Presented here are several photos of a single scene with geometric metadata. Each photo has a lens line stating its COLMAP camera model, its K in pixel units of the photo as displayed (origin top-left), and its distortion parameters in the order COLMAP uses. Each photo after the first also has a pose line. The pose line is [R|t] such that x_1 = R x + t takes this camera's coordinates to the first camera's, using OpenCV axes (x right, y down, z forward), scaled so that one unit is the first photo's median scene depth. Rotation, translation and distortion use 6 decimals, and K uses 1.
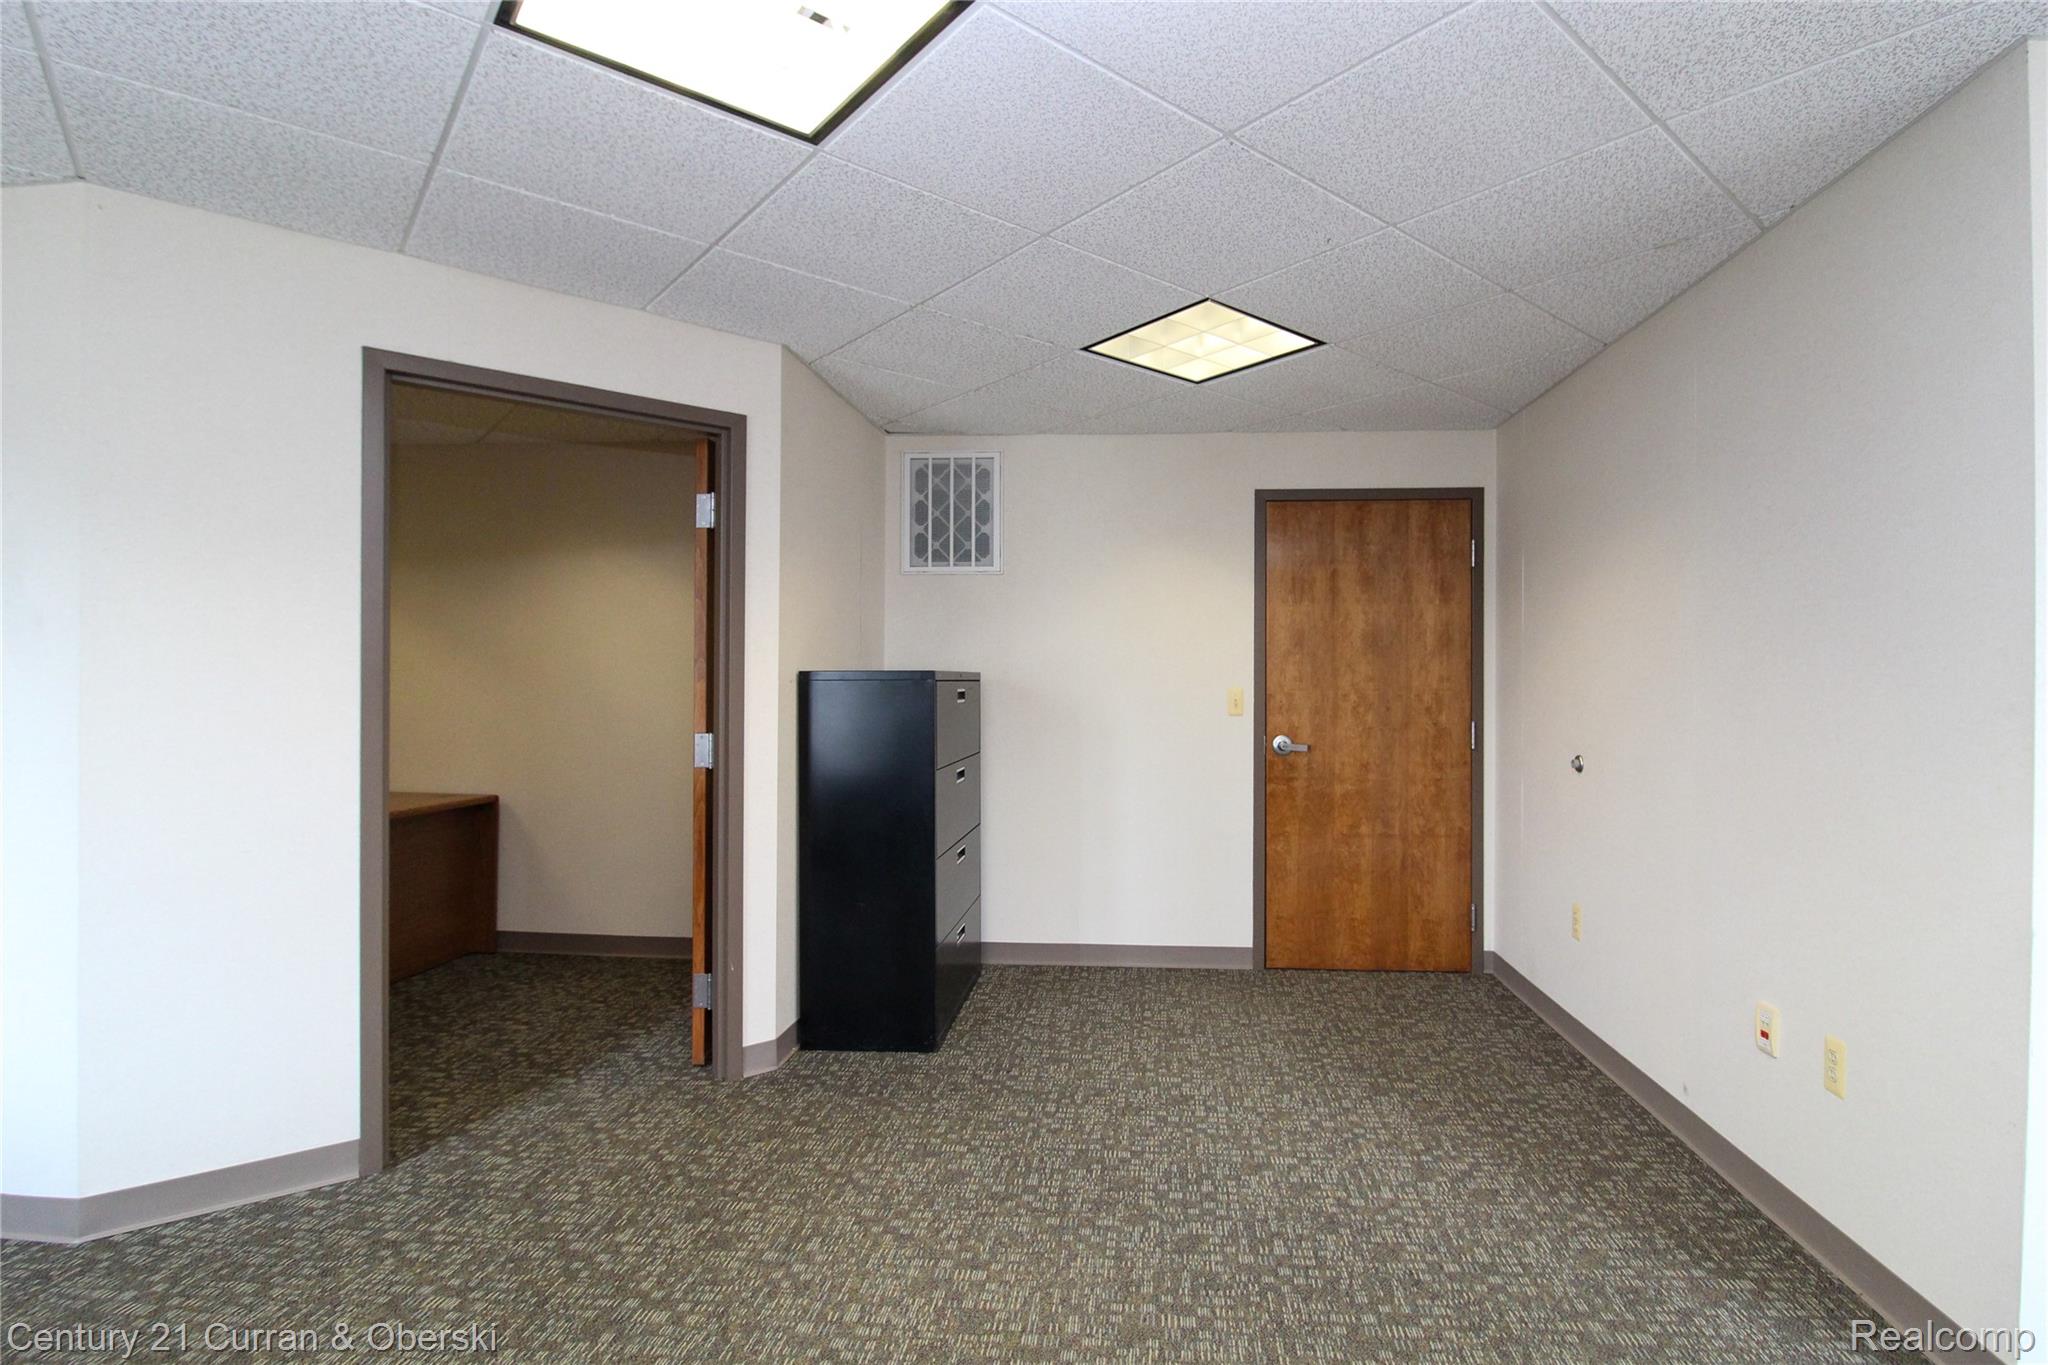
lens RADIAL K [[972.1, 0, 1028.8], [0, 972.1, 683.2], [0, 0, 1]] dist [-0.009255, -0.004967]
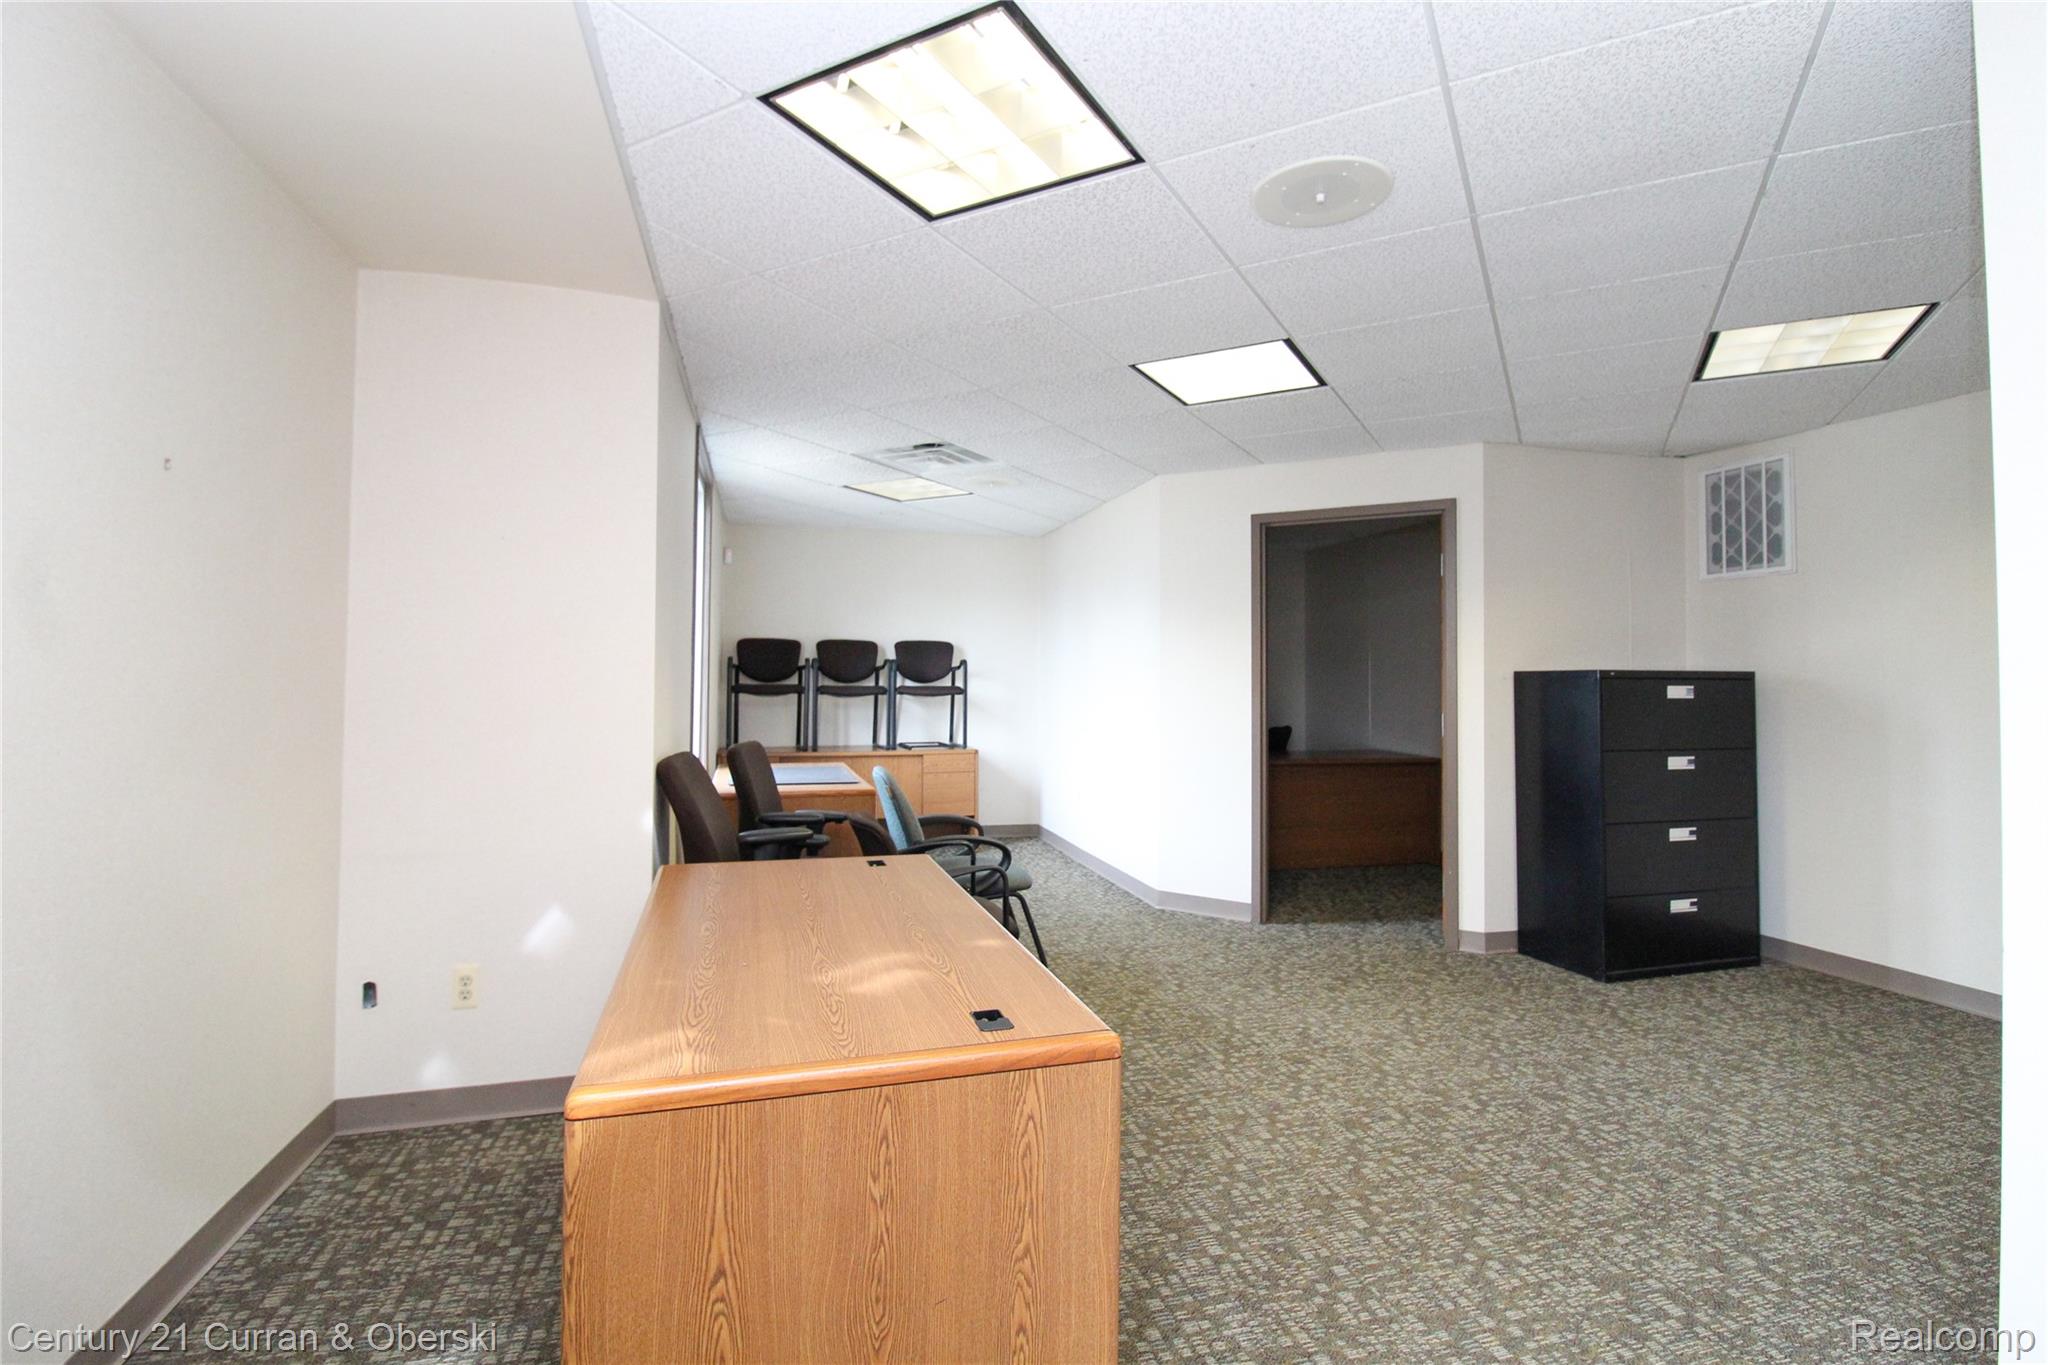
lens RADIAL K [[972.1, 0, 1021.1], [0, 972.1, 677.3], [0, 0, 1]] dist [-0.009255, -0.004967]
pose [[0.306533, -0.008946, -0.951818, 0.851354], [-0.012997, 0.999823, -0.013583, 0.024360], [0.951771, 0.016534, 0.306363, -0.072511]]
